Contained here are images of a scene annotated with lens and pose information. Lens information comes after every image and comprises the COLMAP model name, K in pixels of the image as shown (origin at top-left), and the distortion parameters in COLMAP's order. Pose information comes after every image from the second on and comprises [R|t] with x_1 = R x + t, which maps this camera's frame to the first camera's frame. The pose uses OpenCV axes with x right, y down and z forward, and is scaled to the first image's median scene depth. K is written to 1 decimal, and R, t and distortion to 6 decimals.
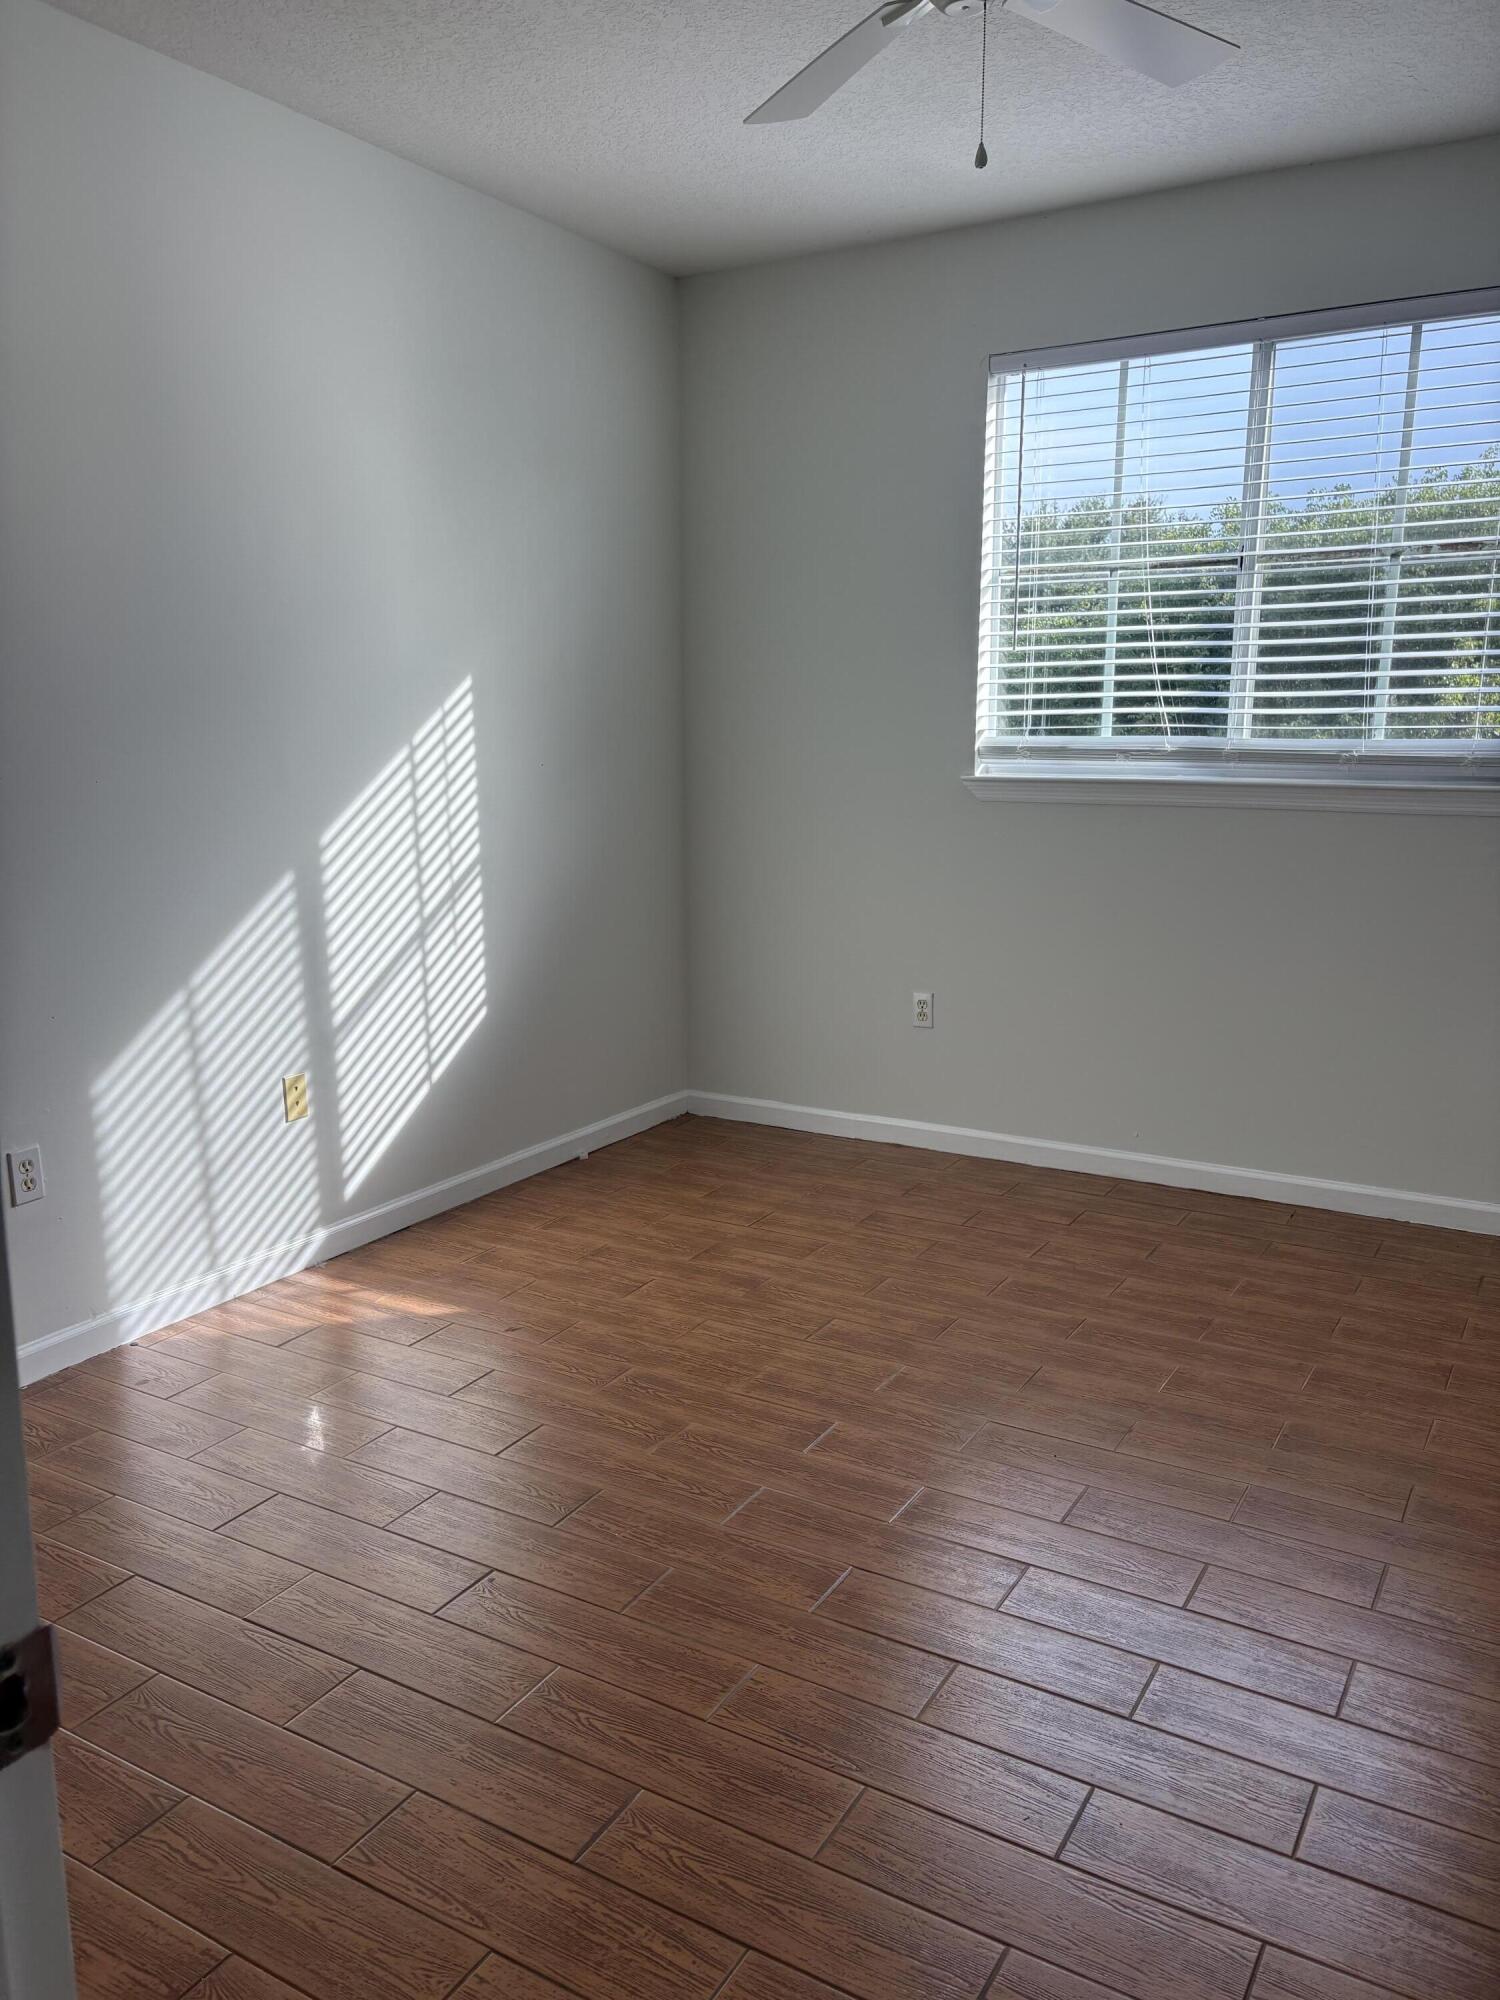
lens RADIAL K [[1503.1, 0, 754.6], [0, 1503.1, 1003.5], [0, 0, 1]] dist [0.056404, -0.052686]
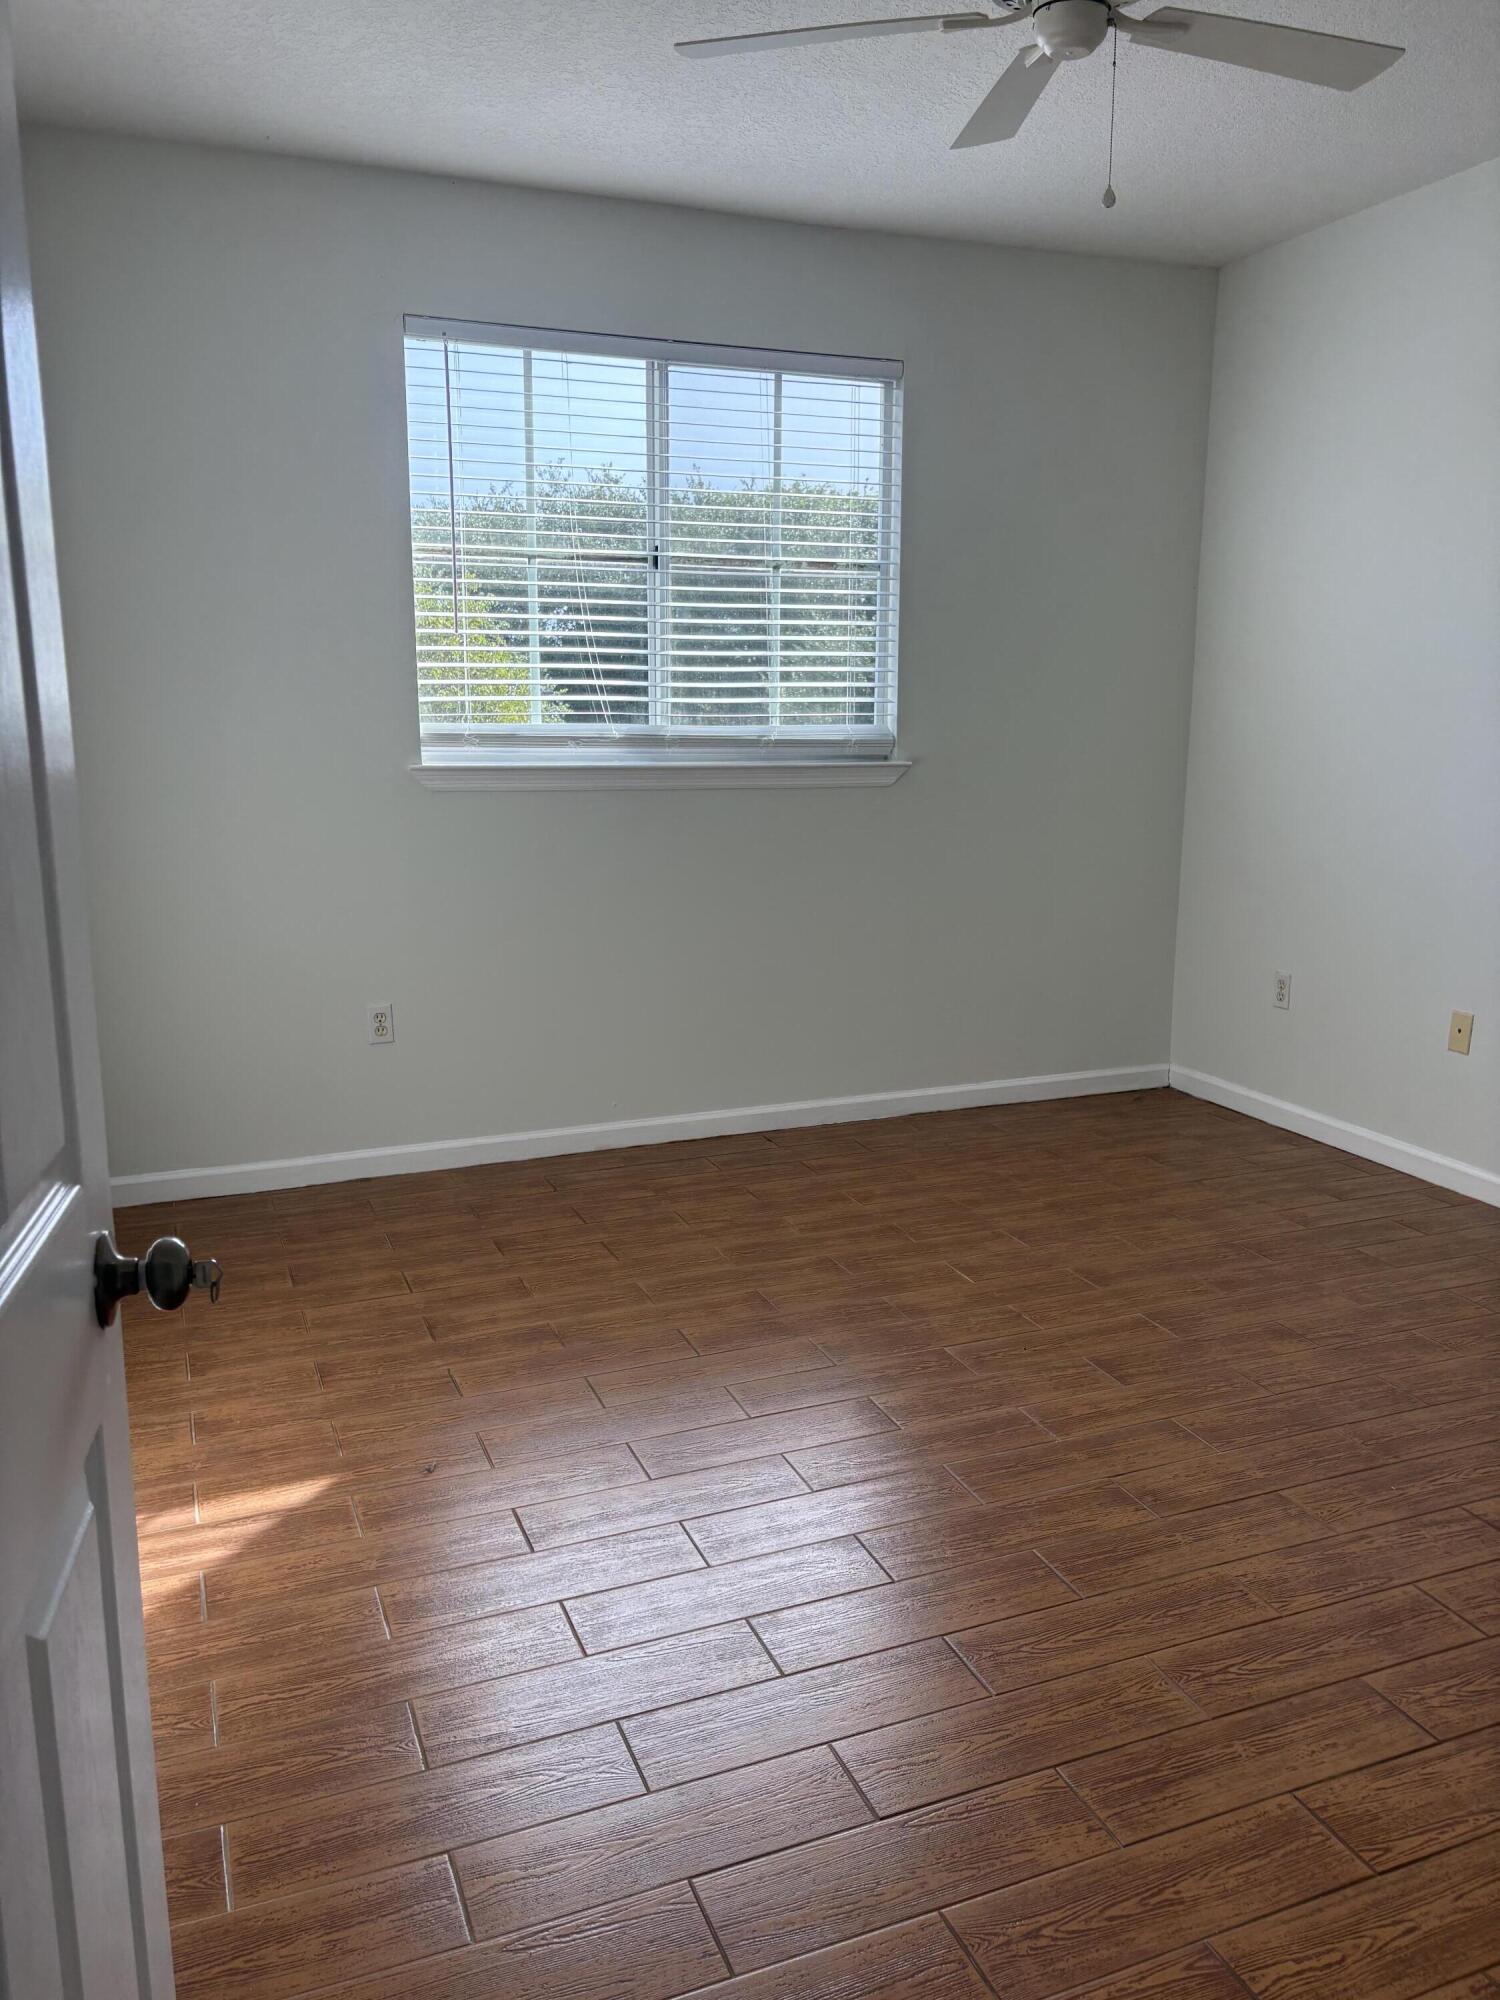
lens RADIAL K [[1503.1, 0, 753.0], [0, 1503.1, 999.0], [0, 0, 1]] dist [0.056404, -0.052686]
pose [[0.608057, -0.148688, 0.779845, -0.540103], [0.147148, 0.986392, 0.073336, -0.052313], [-0.780137, 0.070160, 0.621662, 0.301304]]
